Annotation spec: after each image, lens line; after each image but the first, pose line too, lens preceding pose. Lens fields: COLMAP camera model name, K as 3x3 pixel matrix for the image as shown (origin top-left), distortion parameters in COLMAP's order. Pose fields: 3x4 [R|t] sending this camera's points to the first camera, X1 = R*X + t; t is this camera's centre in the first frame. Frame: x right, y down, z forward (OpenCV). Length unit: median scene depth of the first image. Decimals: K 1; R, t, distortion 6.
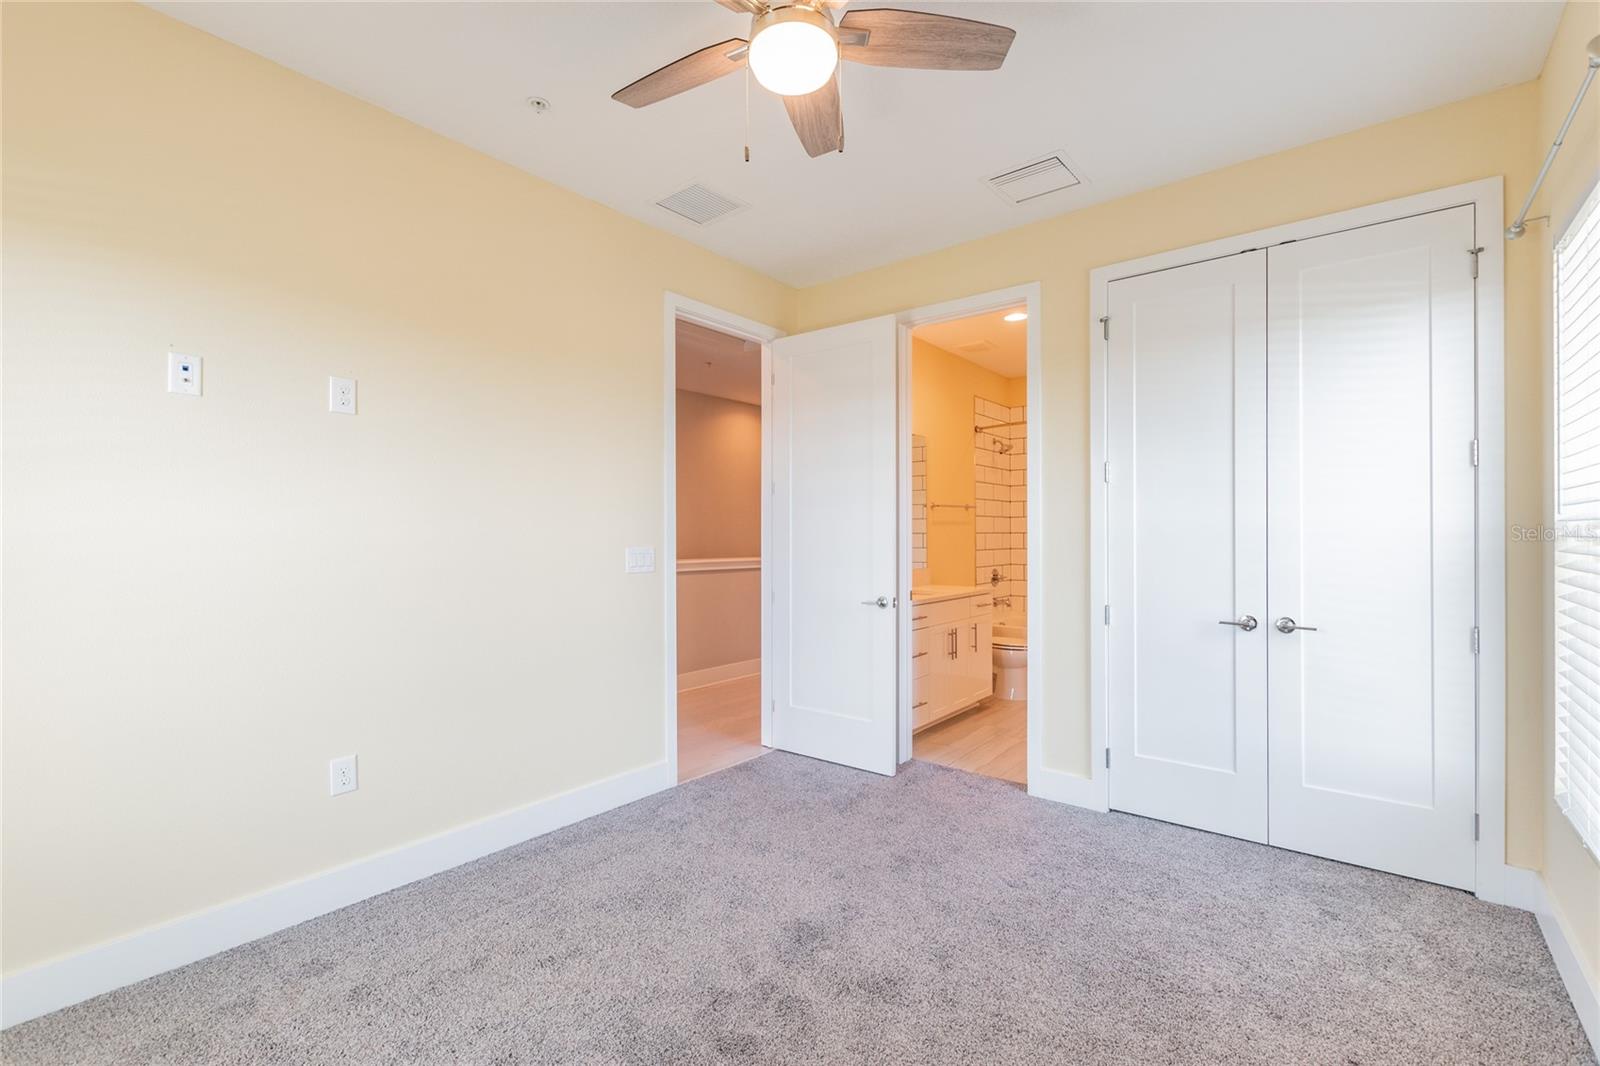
lens RADIAL K [[712.7, 0, 795.2], [0, 712.7, 529.5], [0, 0, 1]] dist [0.000135, -0.000132]
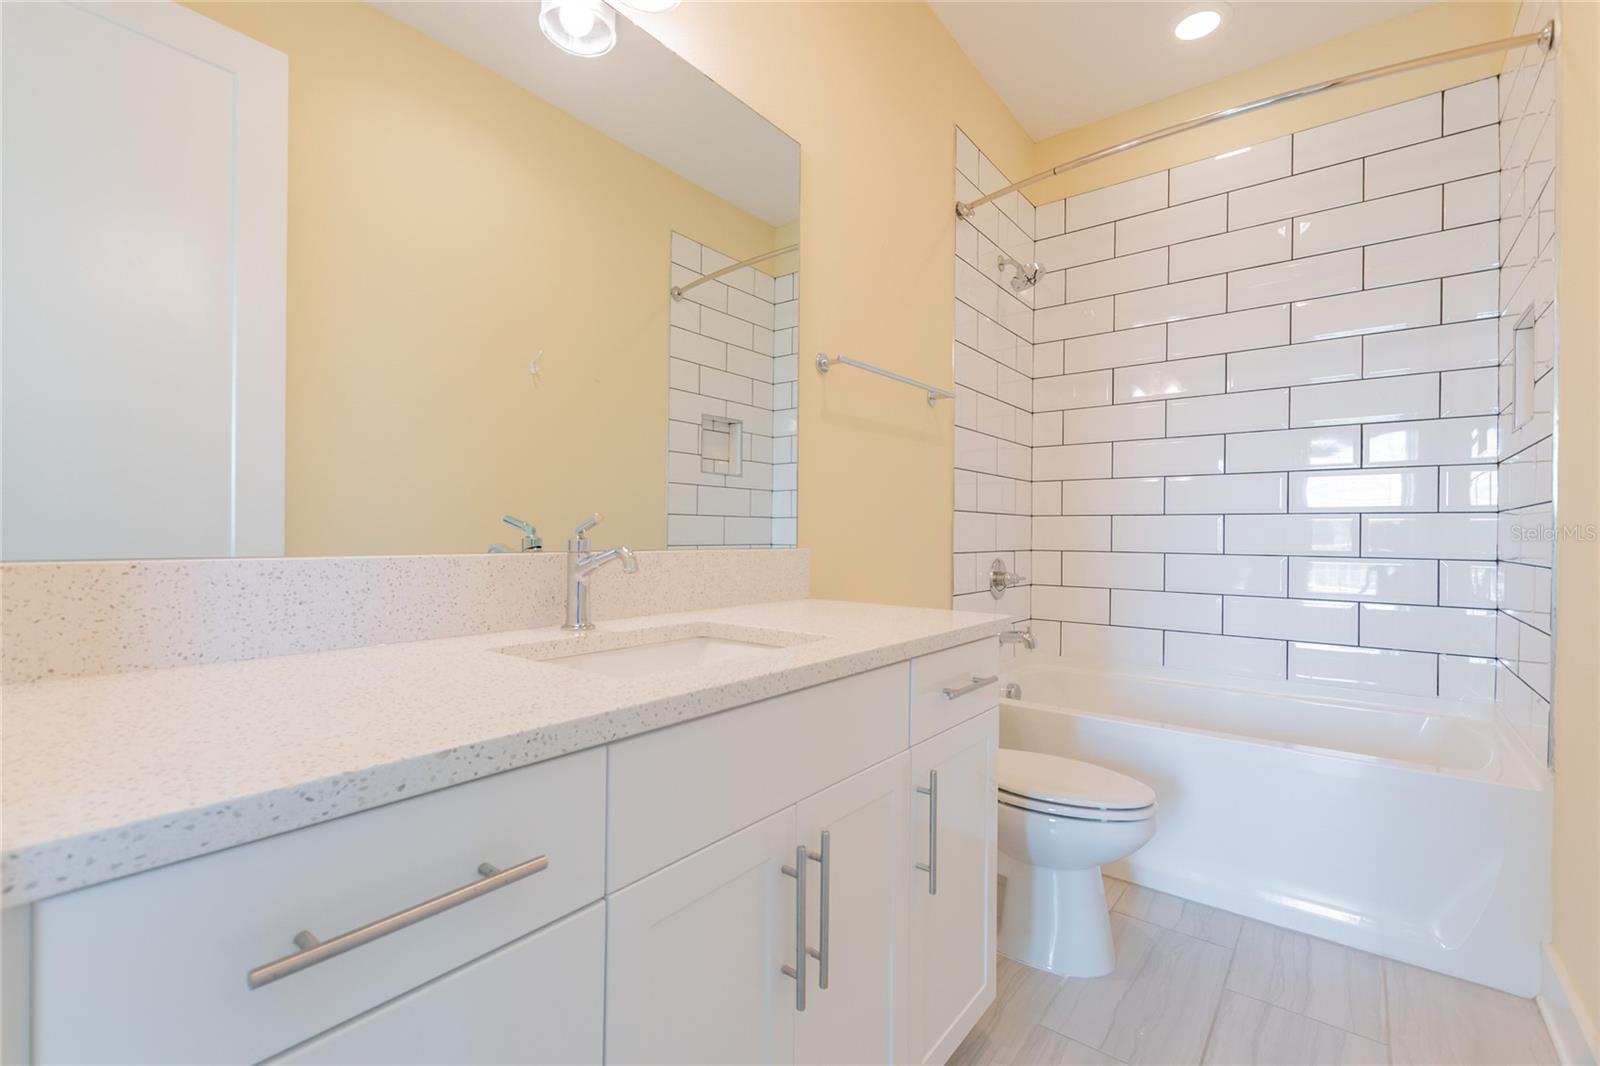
lens RADIAL K [[712.7, 0, 795.2], [0, 712.7, 529.5], [0, 0, 1]] dist [0.000135, -0.000132]
pose [[0.999875, 0.010356, 0.011960, 0.159086], [-0.010342, 0.999946, -0.001213, 0.041121], [-0.011972, 0.001089, 0.999928, 0.596715]]
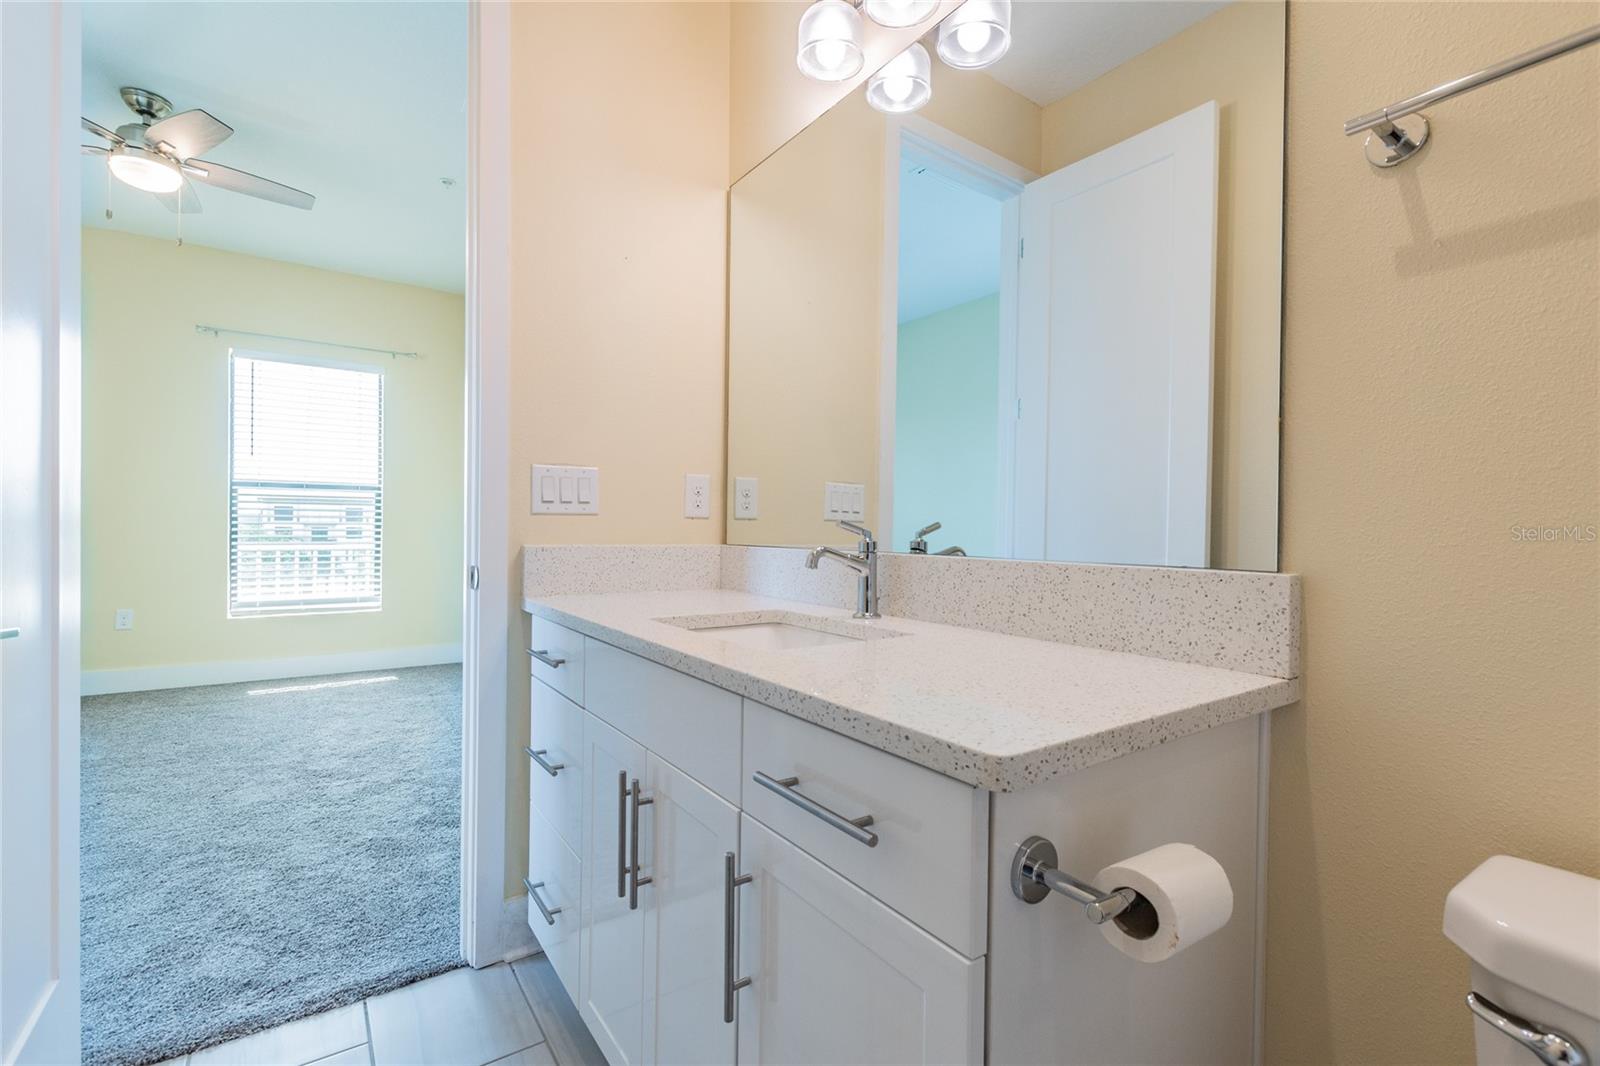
lens RADIAL K [[707.9, 0, 799.4], [0, 707.9, 553.1], [0, 0, 1]] dist [0.000686, -0.000027]
pose [[-0.268689, 0.028558, -0.962803, 0.326455], [-0.004542, 0.999512, 0.030914, 0.040927], [0.963216, 0.012679, -0.268428, 0.832042]]
